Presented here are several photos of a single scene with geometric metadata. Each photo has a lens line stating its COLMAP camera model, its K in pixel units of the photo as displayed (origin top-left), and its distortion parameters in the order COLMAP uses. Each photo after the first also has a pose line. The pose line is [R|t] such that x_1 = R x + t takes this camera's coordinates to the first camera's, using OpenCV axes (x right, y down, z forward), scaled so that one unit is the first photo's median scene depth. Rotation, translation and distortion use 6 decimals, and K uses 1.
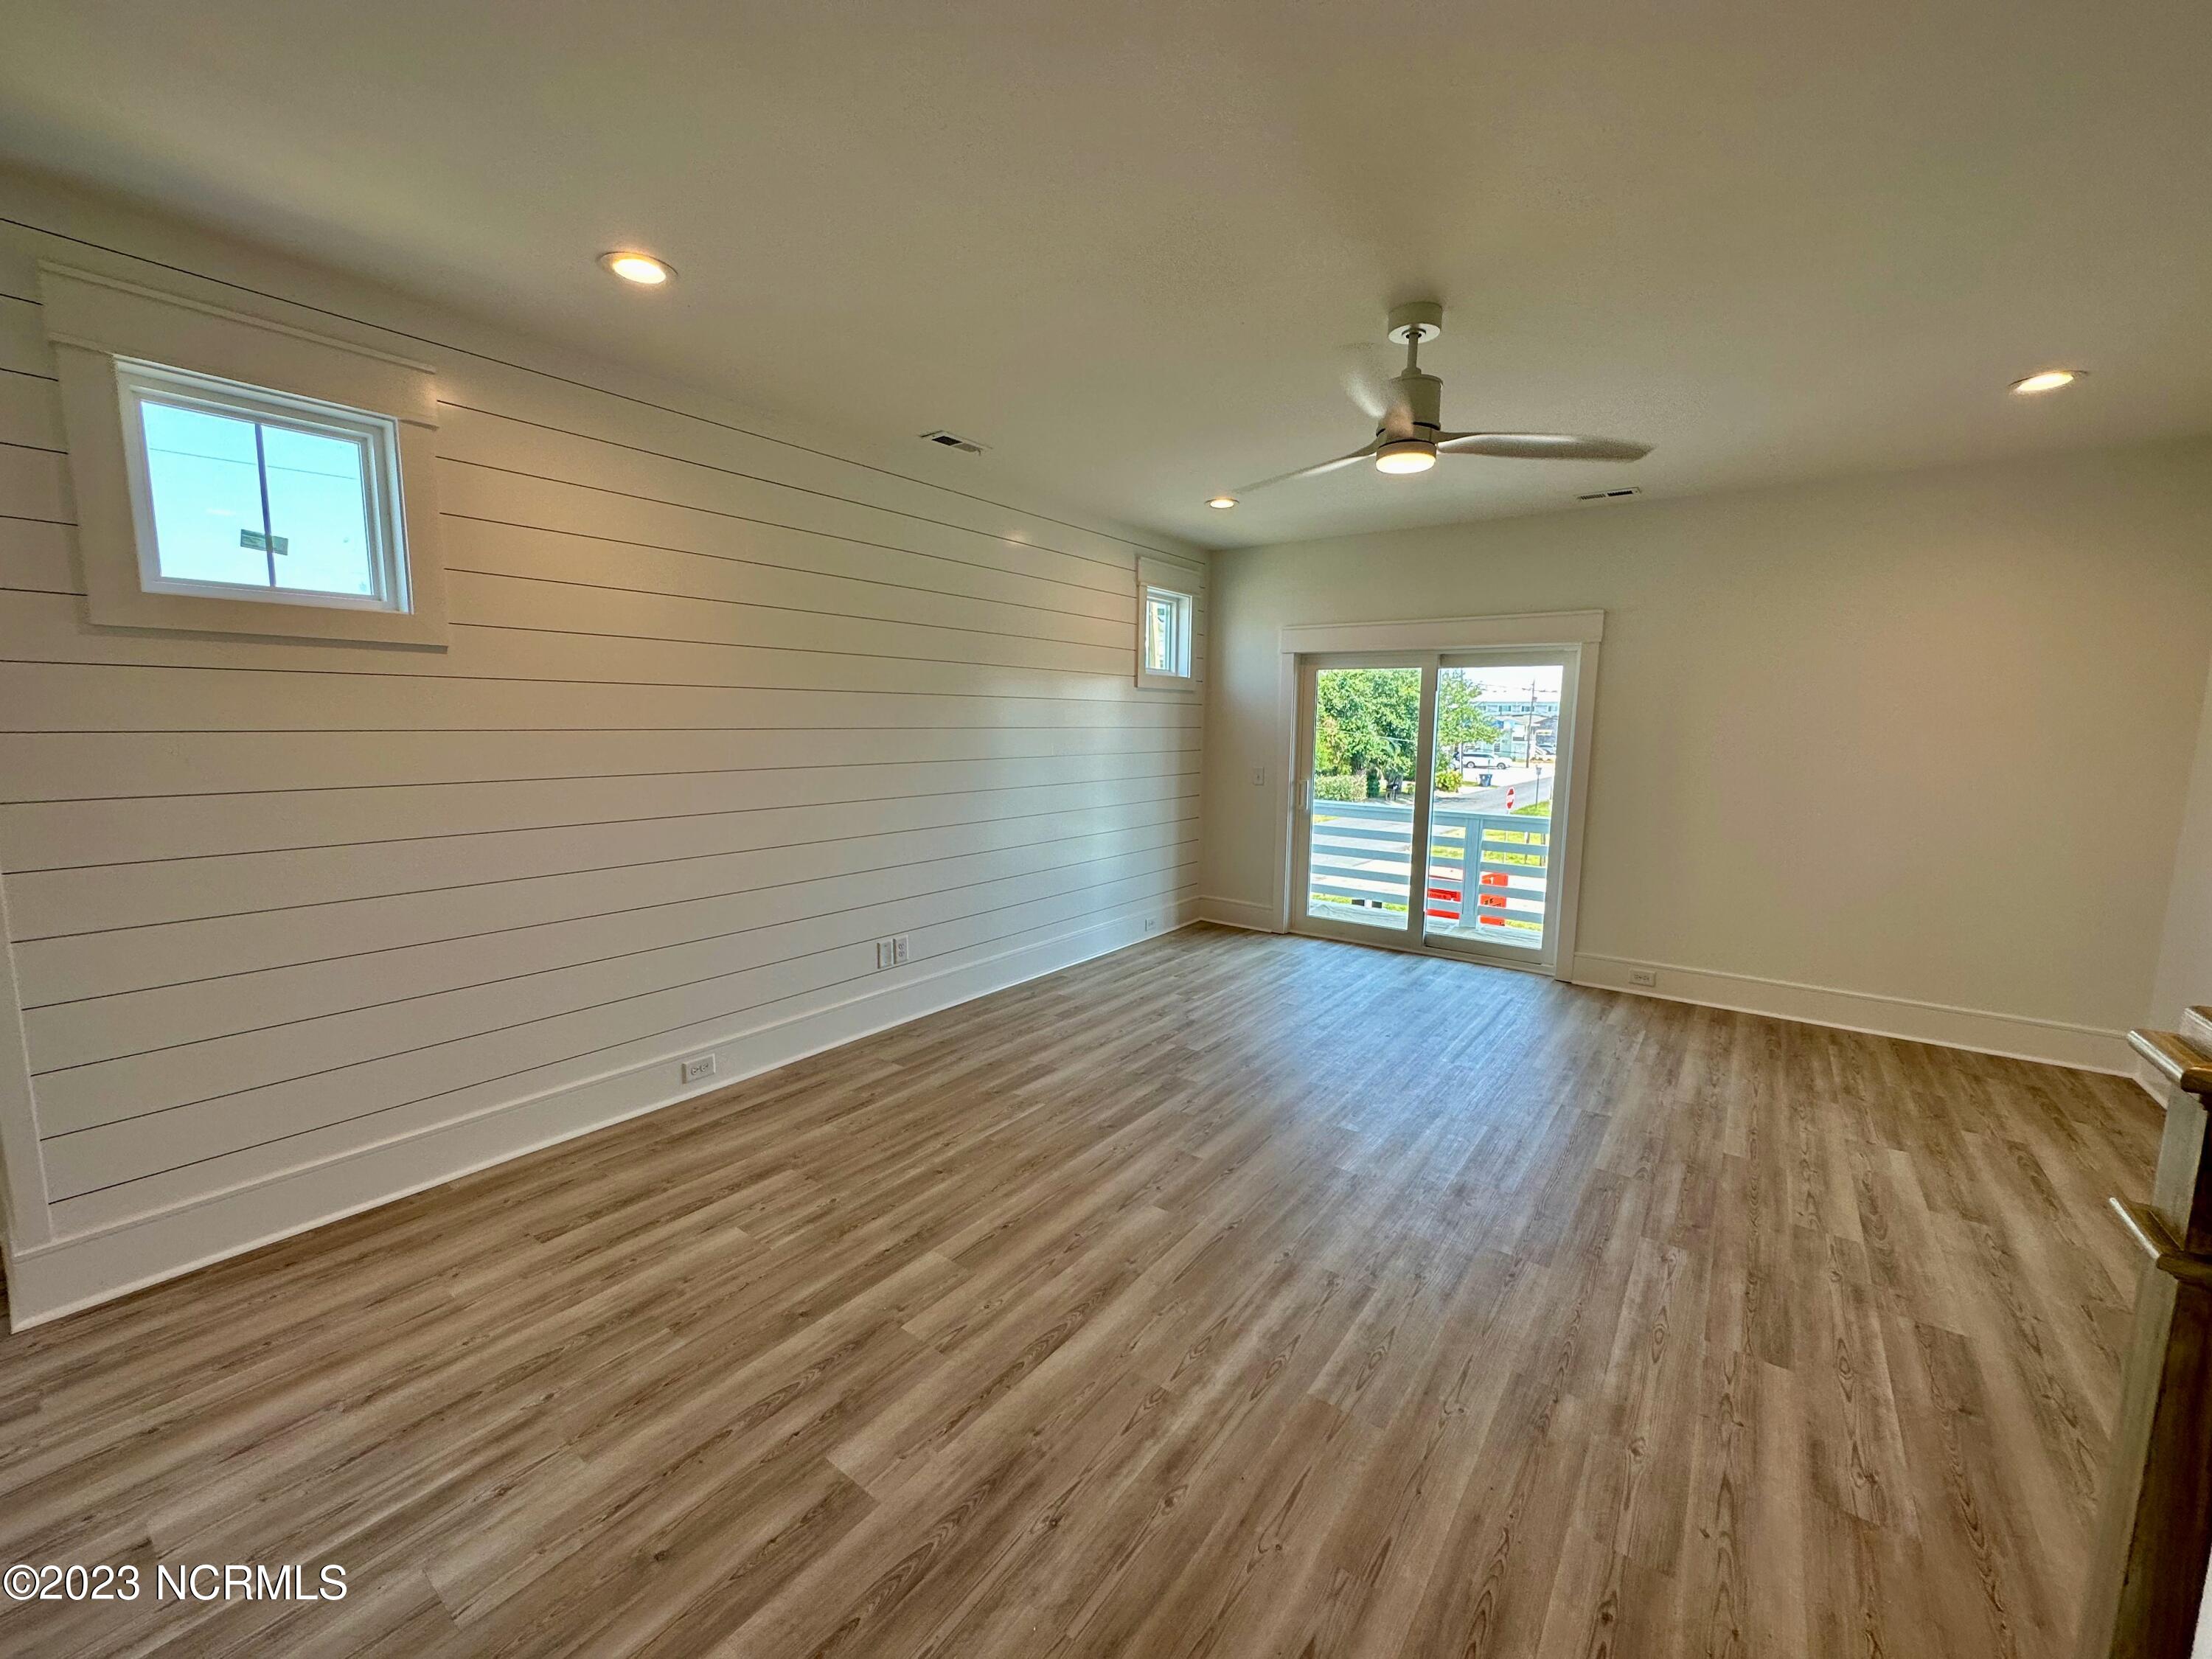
lens RADIAL K [[901.4, 0, 1115.3], [0, 901.4, 779.5], [0, 0, 1]] dist [0.002492, 0.000102]
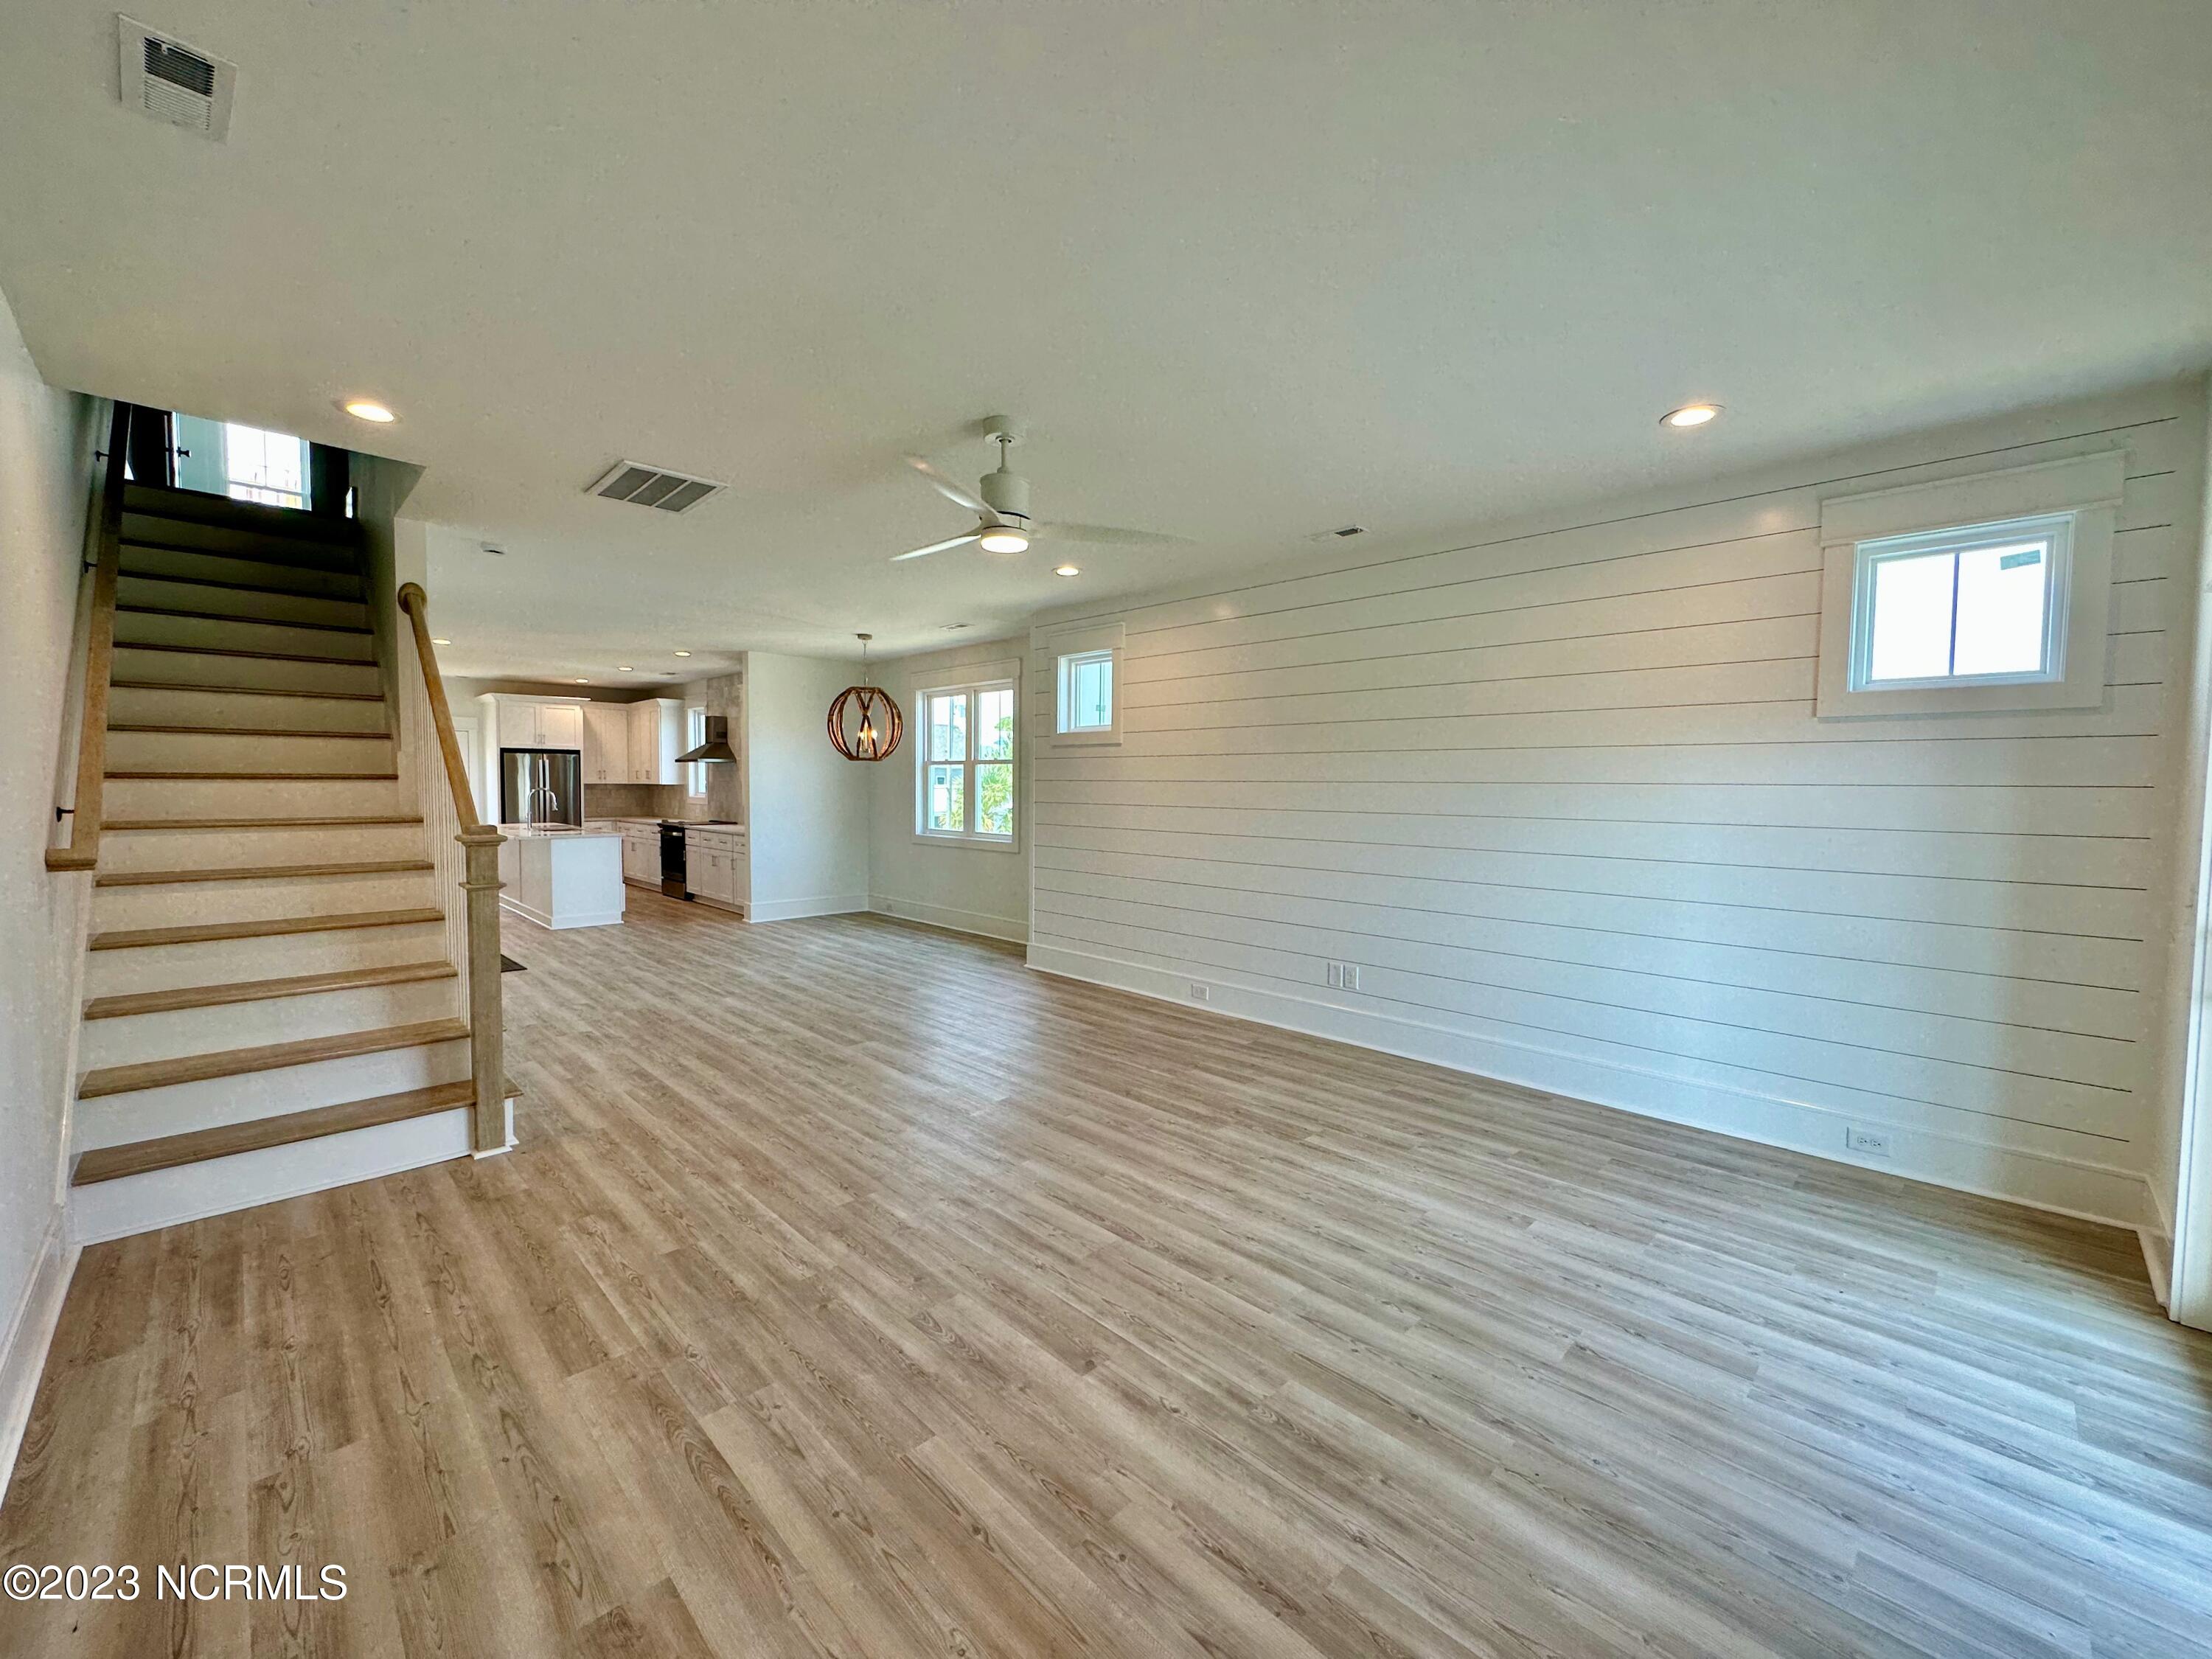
lens RADIAL K [[885.2, 0, 1111.4], [0, 885.2, 828.0], [0, 0, 1]] dist [-0.001705, 0.000263]
pose [[-0.161801, 0.032552, -0.986286, 1.119059], [-0.079441, 0.995782, 0.045898, -0.034465], [0.983621, 0.085778, -0.158532, 1.064339]]
